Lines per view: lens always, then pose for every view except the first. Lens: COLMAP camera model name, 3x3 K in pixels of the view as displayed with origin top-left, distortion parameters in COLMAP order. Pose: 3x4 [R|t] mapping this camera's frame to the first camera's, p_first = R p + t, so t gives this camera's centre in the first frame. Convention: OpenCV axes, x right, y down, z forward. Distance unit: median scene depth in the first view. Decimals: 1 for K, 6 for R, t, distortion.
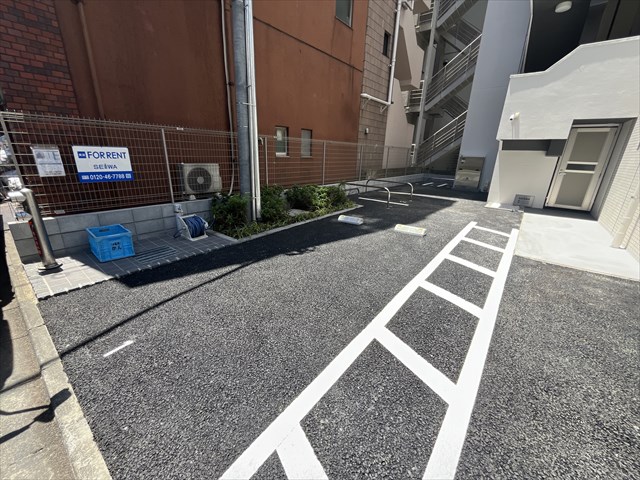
lens RADIAL K [[260.7, 0, 321.3], [0, 260.7, 238.3], [0, 0, 1]] dist [-0.002499, -0.000238]
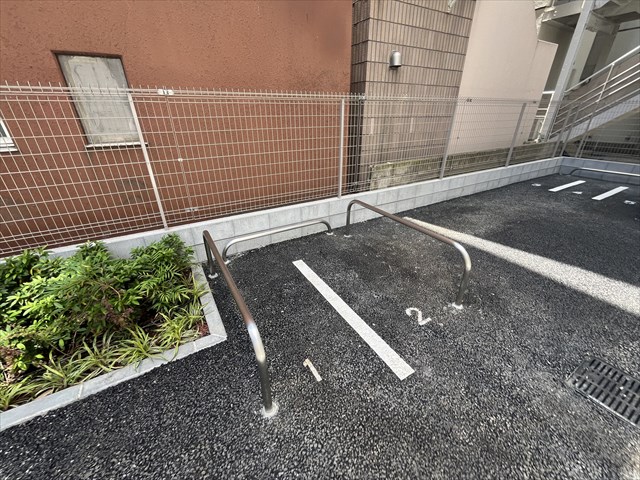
lens RADIAL K [[260.7, 0, 317.4], [0, 260.7, 238.6], [0, 0, 1]] dist [-0.002499, -0.000238]
pose [[0.929416, 0.127038, -0.346477, 0.175528], [-0.082119, 0.986535, 0.141438, -0.142153], [0.359780, -0.103002, 0.927334, 0.420226]]
